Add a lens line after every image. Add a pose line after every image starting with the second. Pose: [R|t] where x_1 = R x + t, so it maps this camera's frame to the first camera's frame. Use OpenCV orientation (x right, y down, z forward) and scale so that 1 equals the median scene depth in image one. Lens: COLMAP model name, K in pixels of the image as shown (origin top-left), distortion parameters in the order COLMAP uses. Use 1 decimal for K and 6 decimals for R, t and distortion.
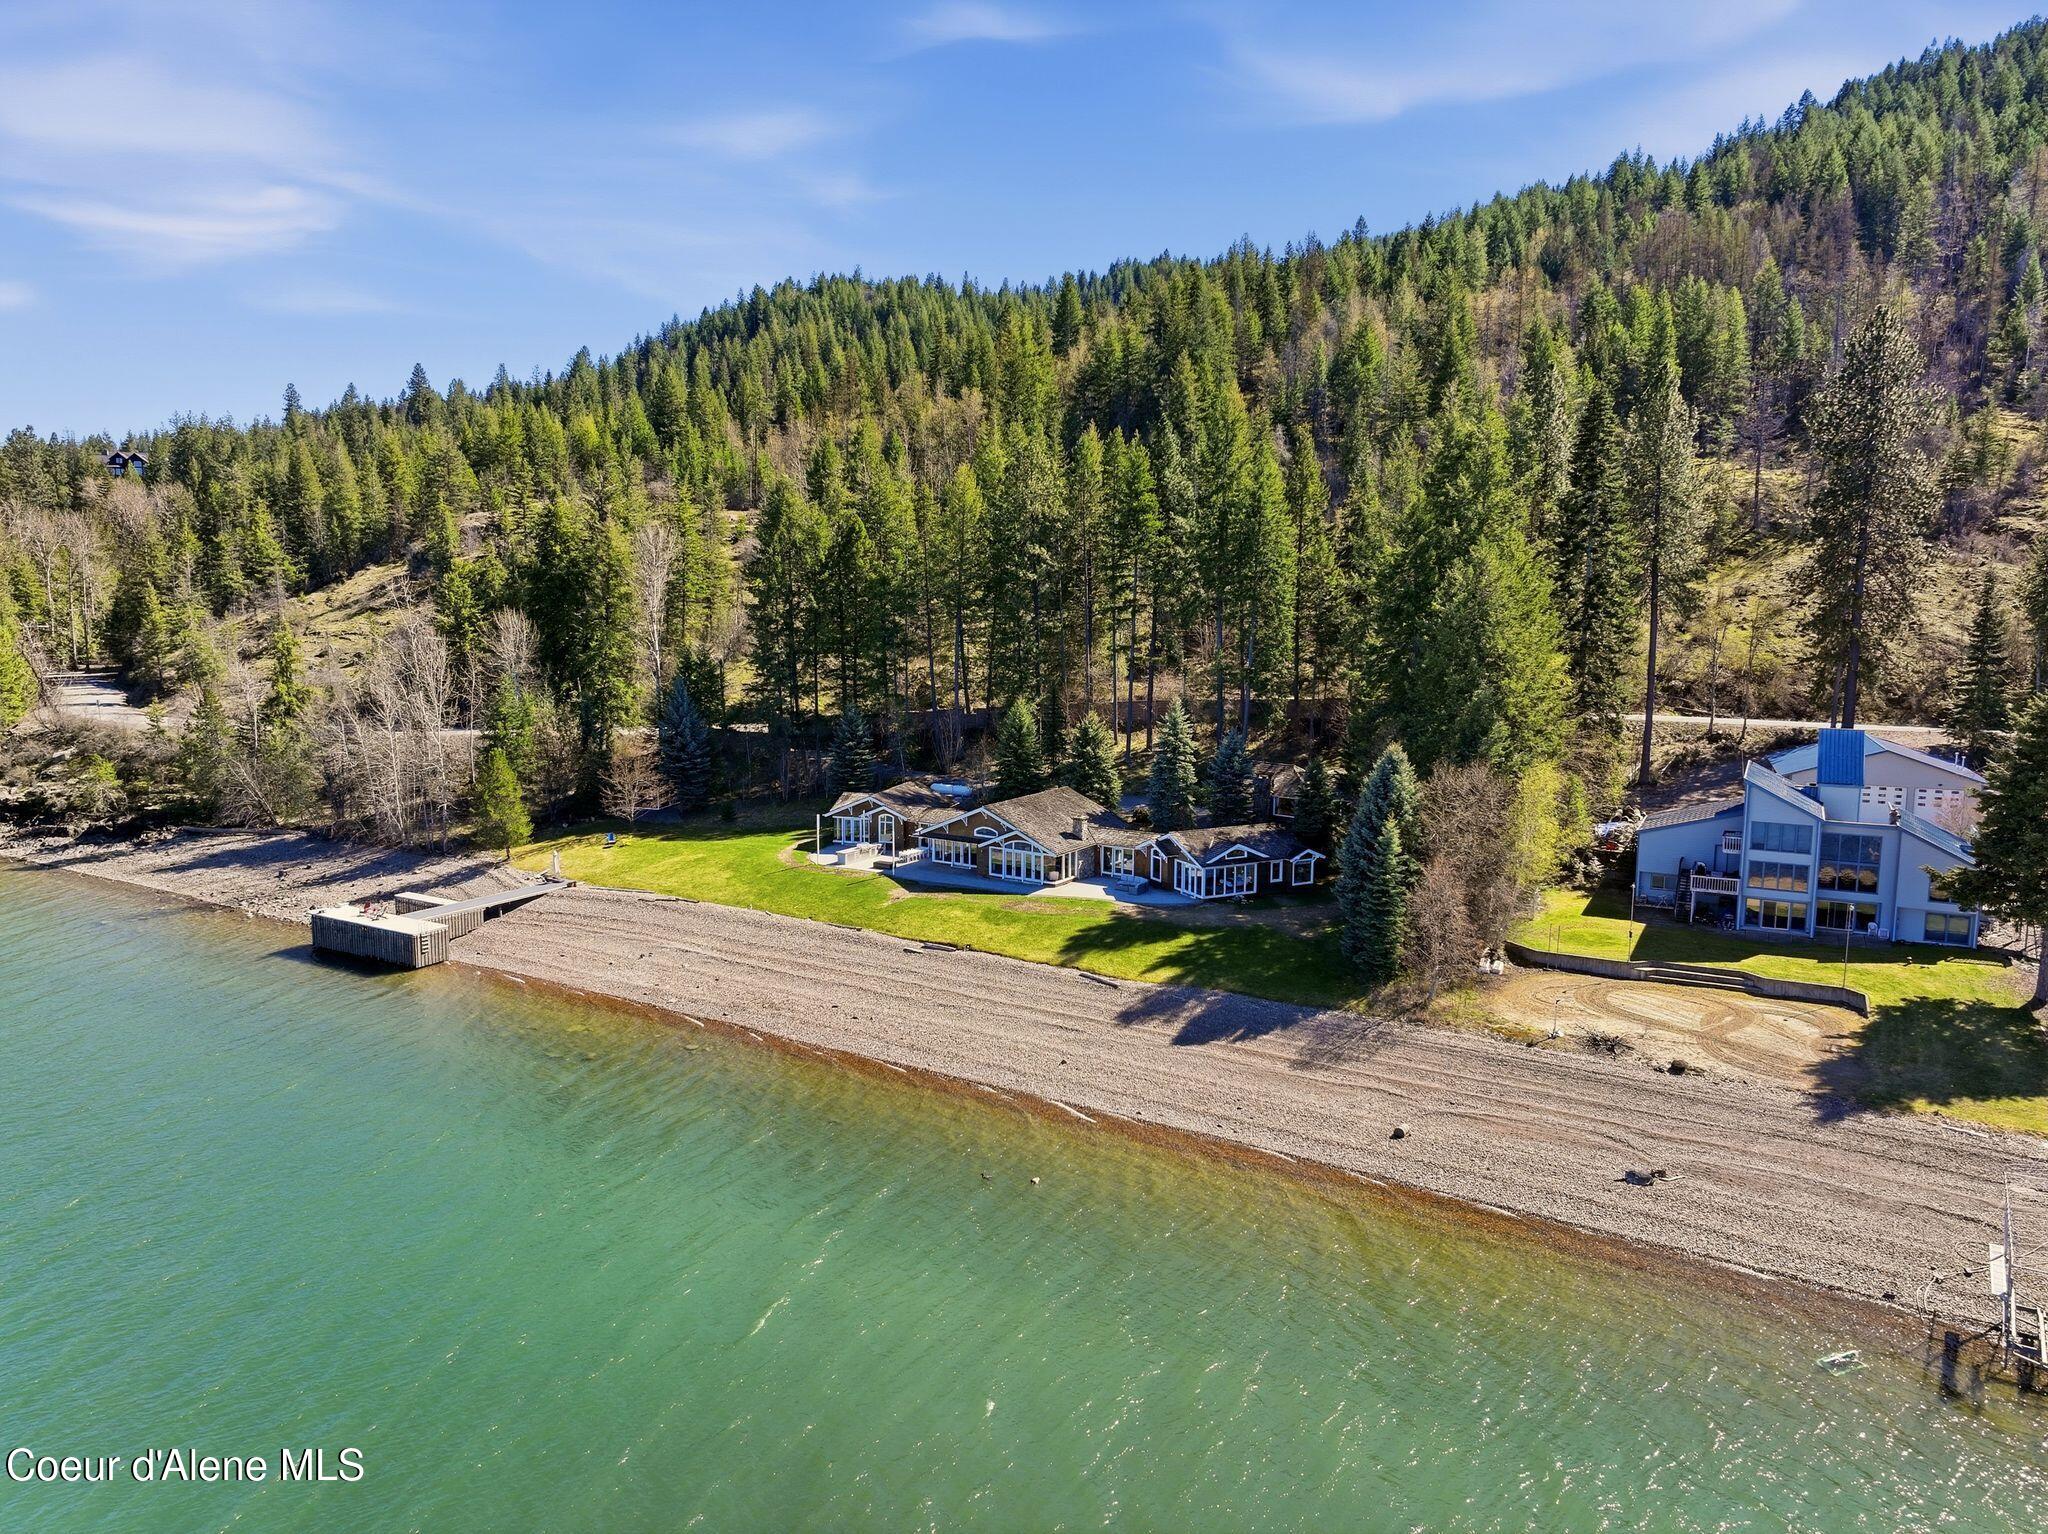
lens RADIAL K [[1430.0, 0, 1017.7], [0, 1430.0, 764.3], [0, 0, 1]] dist [0.004100, 0.006720]
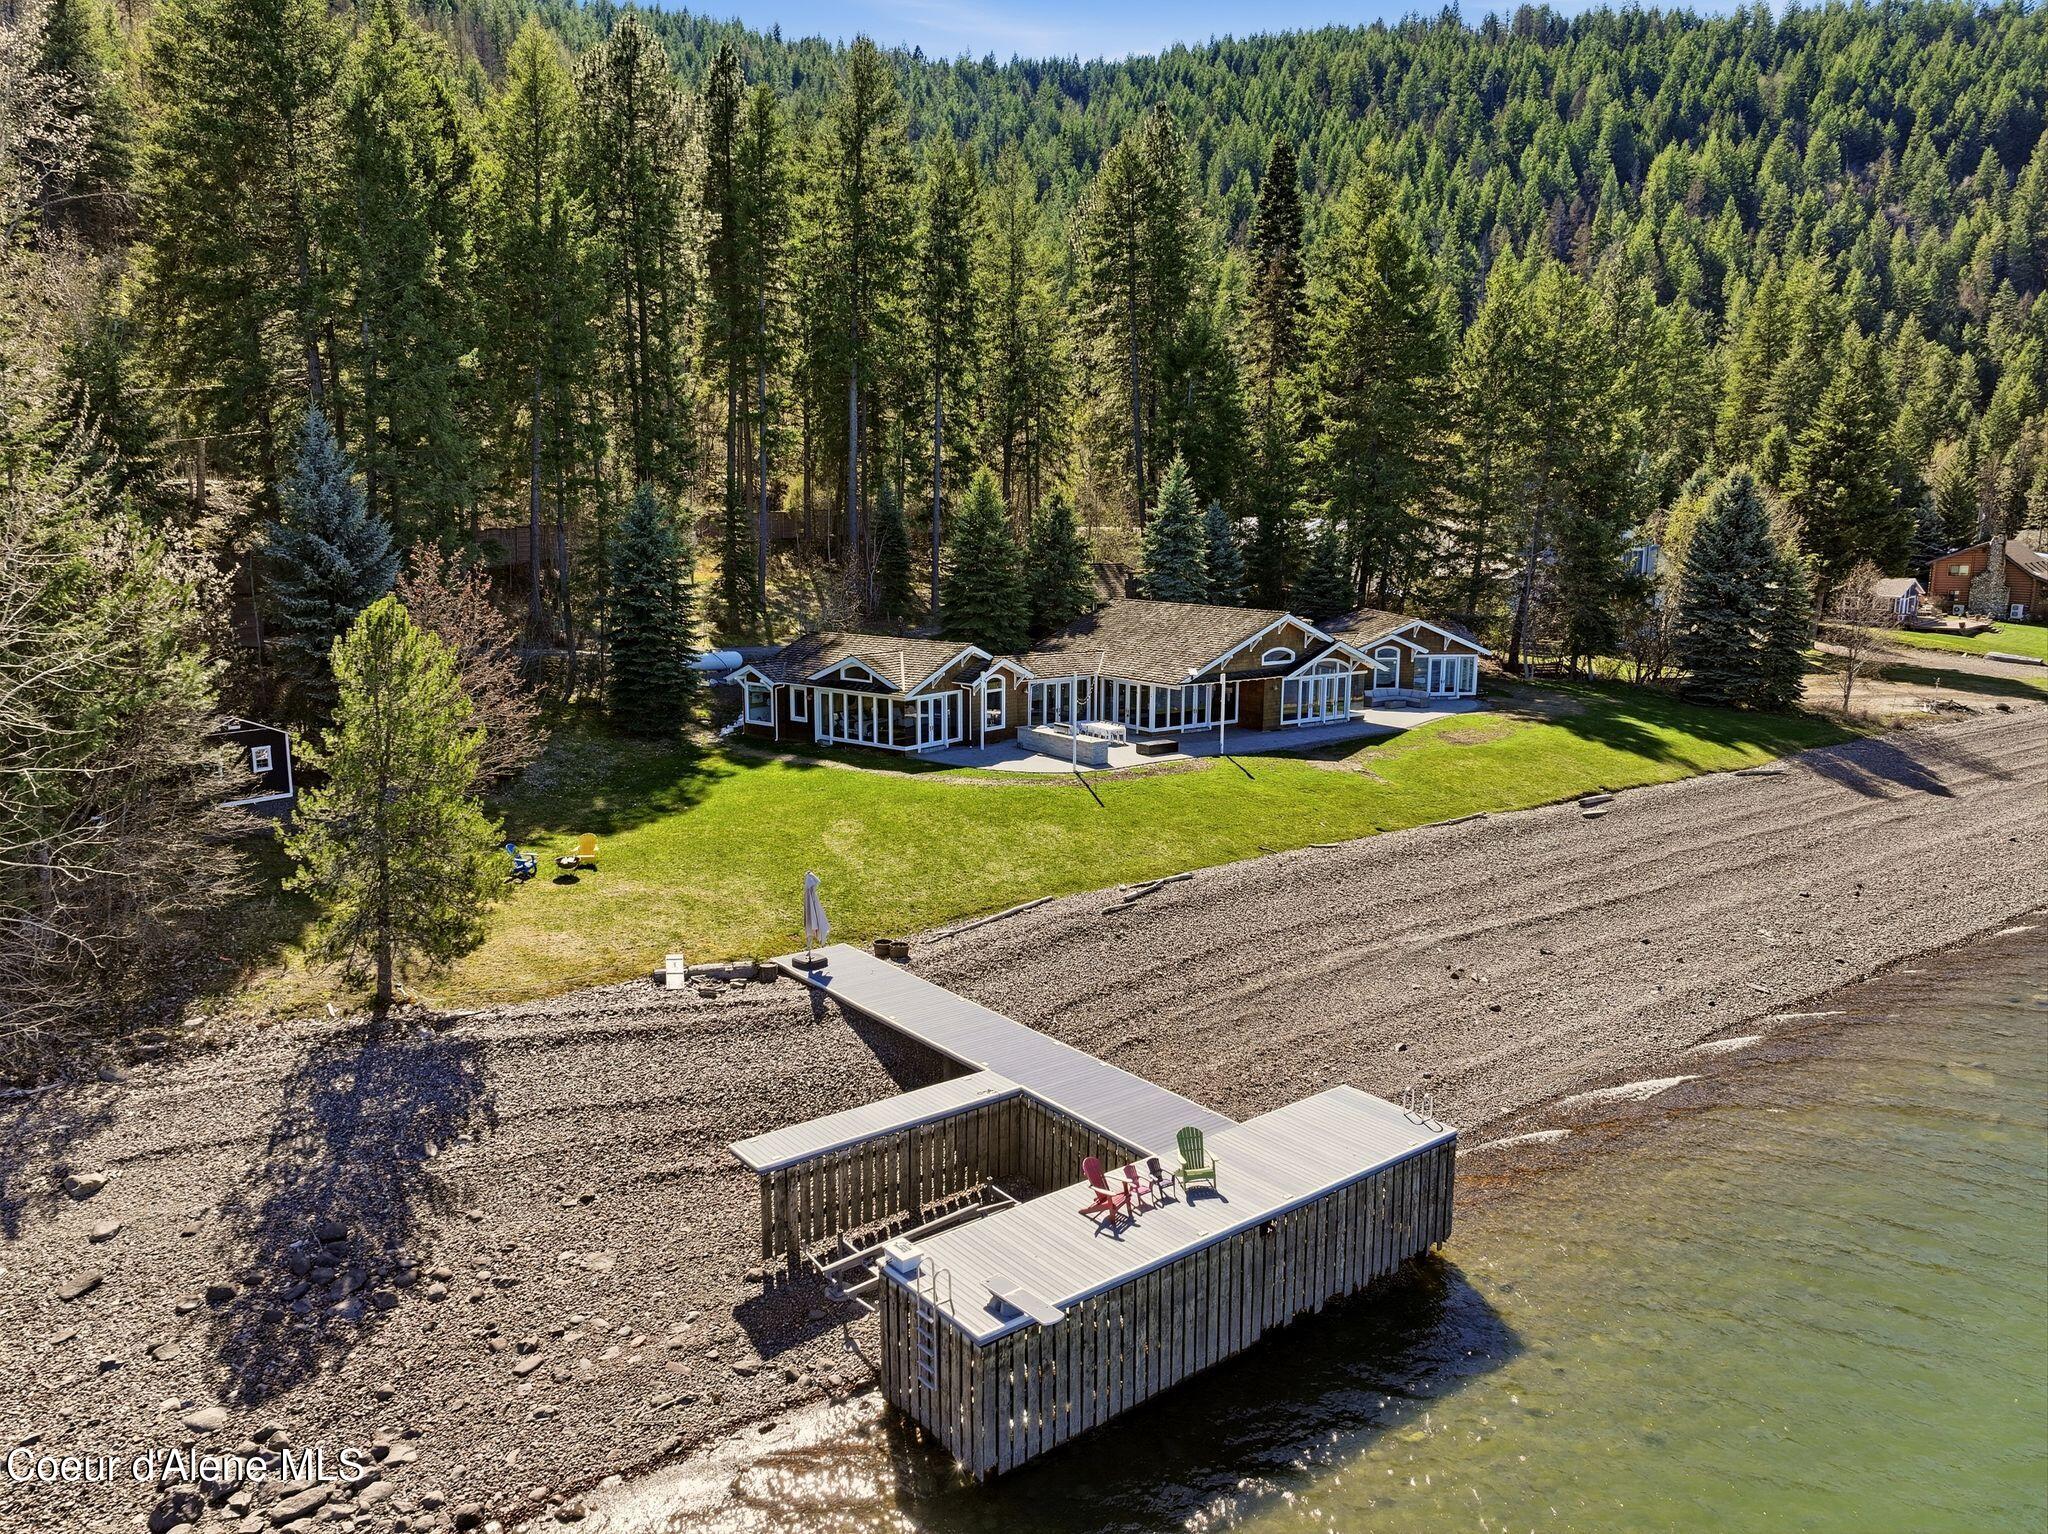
lens RADIAL K [[1430.0, 0, 1026.3], [0, 1430.0, 760.4], [0, 0, 1]] dist [0.004100, 0.006720]
pose [[0.347438, -0.163762, 0.923292, -0.636853], [0.118467, 0.984408, 0.130023, -0.000500], [-0.930189, 0.064205, 0.361422, 0.891029]]
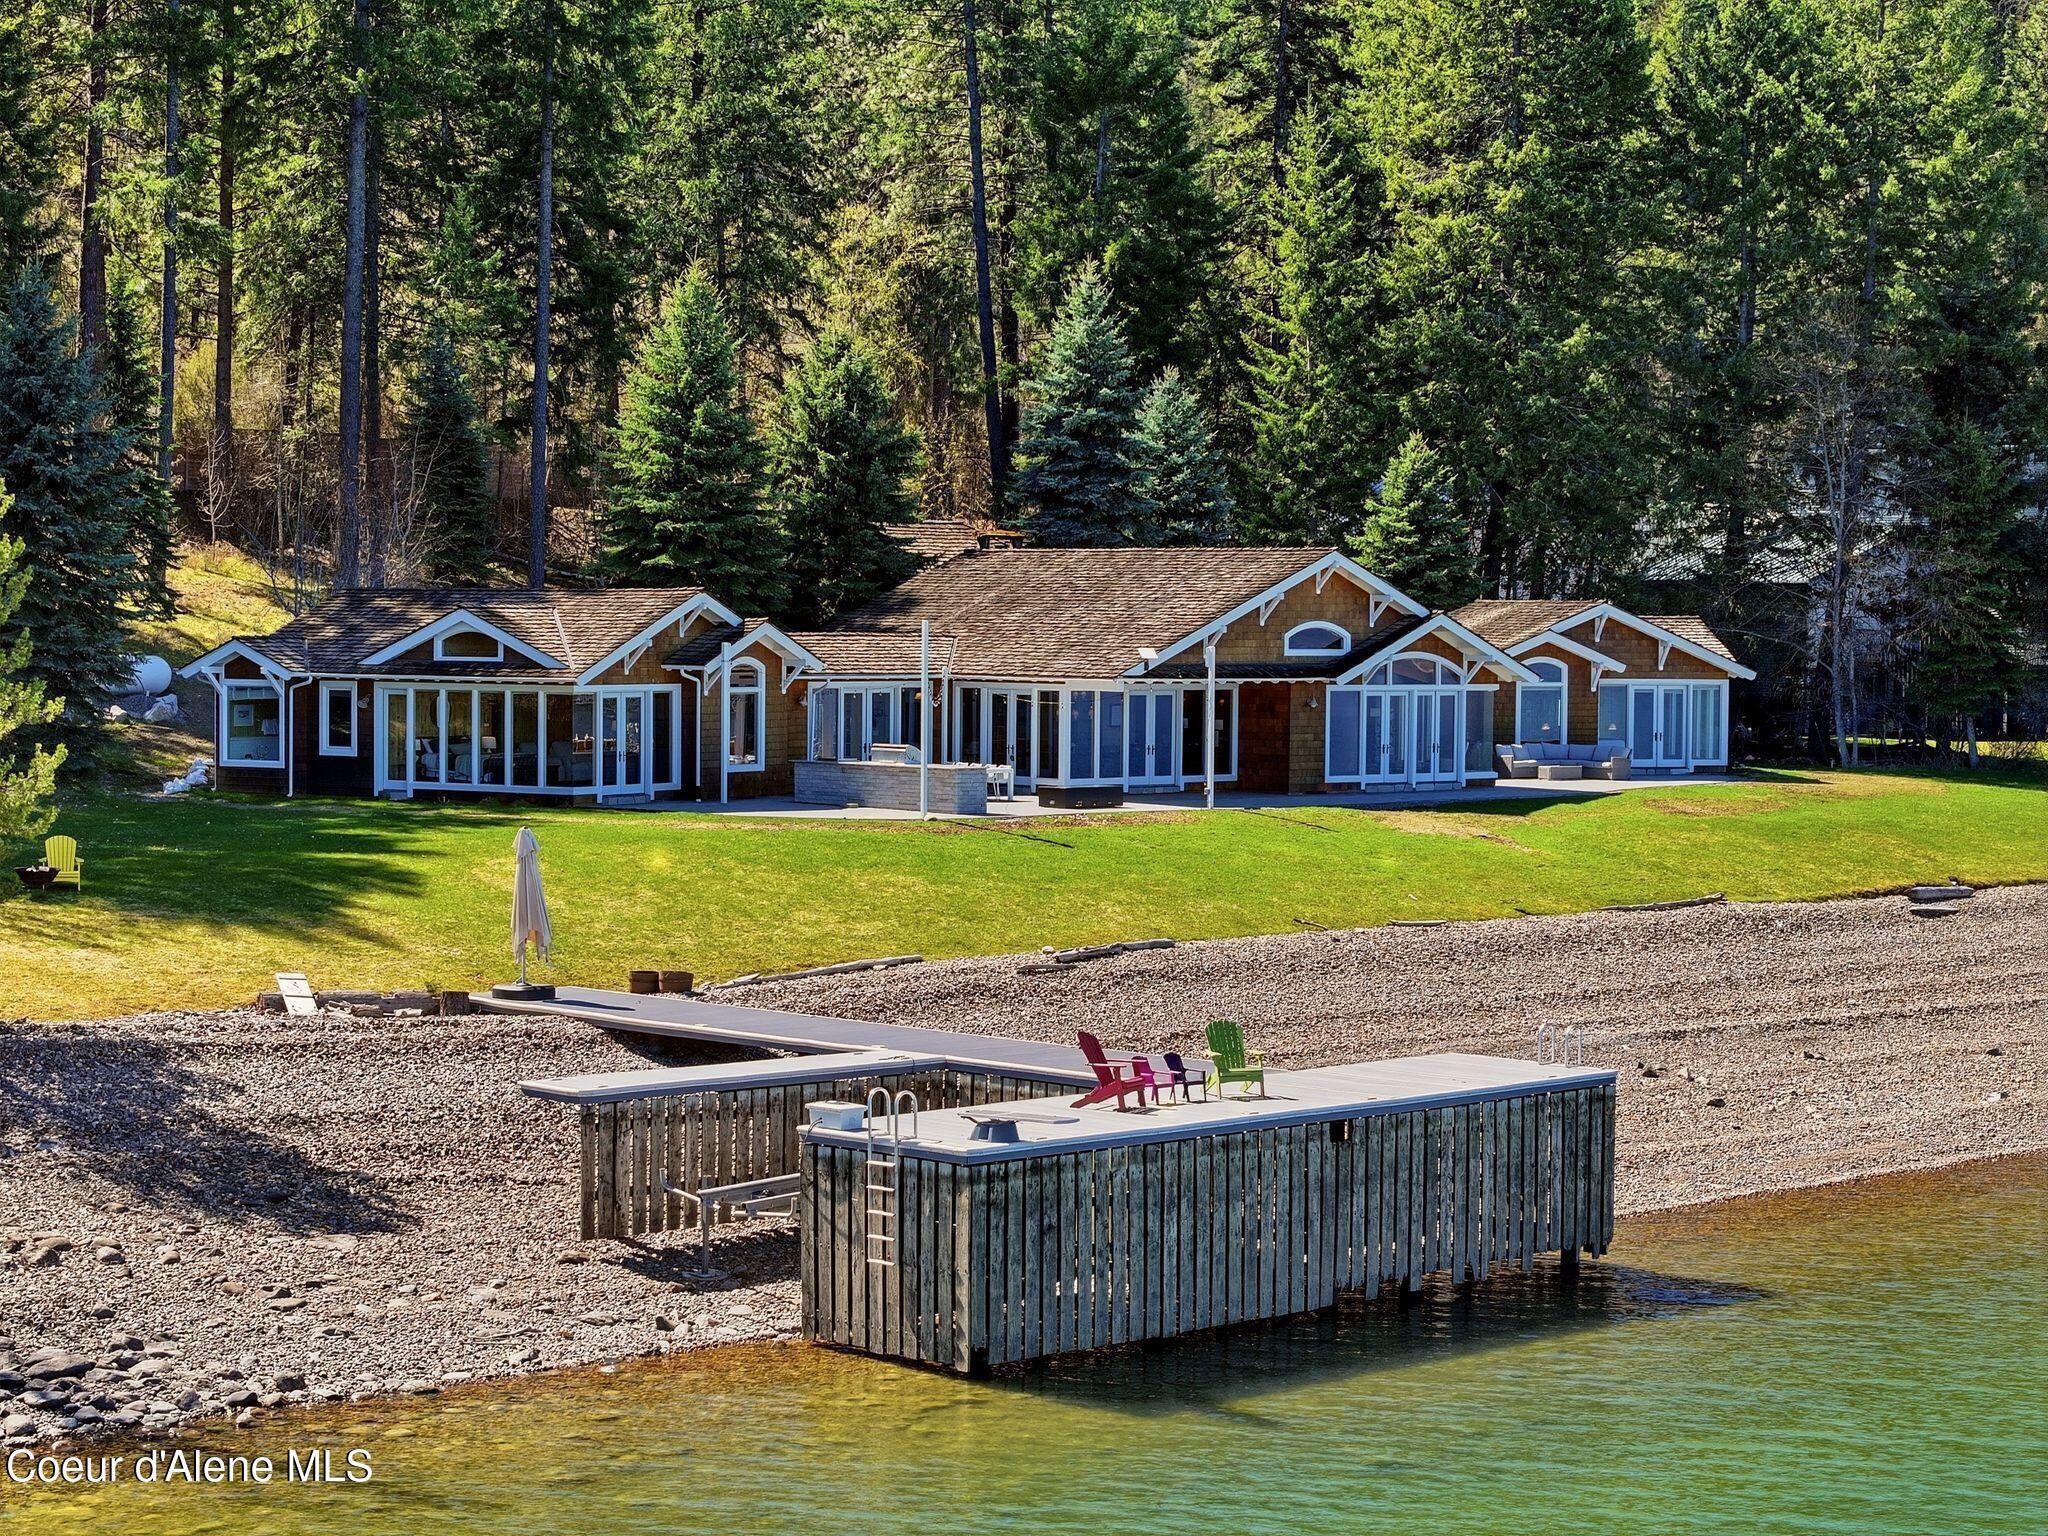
lens RADIAL K [[4082.8, 0, 1014.6], [0, 4082.8, 772.0], [0, 0, 1]] dist [-0.125244, 0.000000]
pose [[0.246600, -0.041045, 0.968248, -0.868912], [0.118986, 0.992826, 0.011783, 0.058224], [-0.961785, 0.112302, 0.249715, 0.860103]]
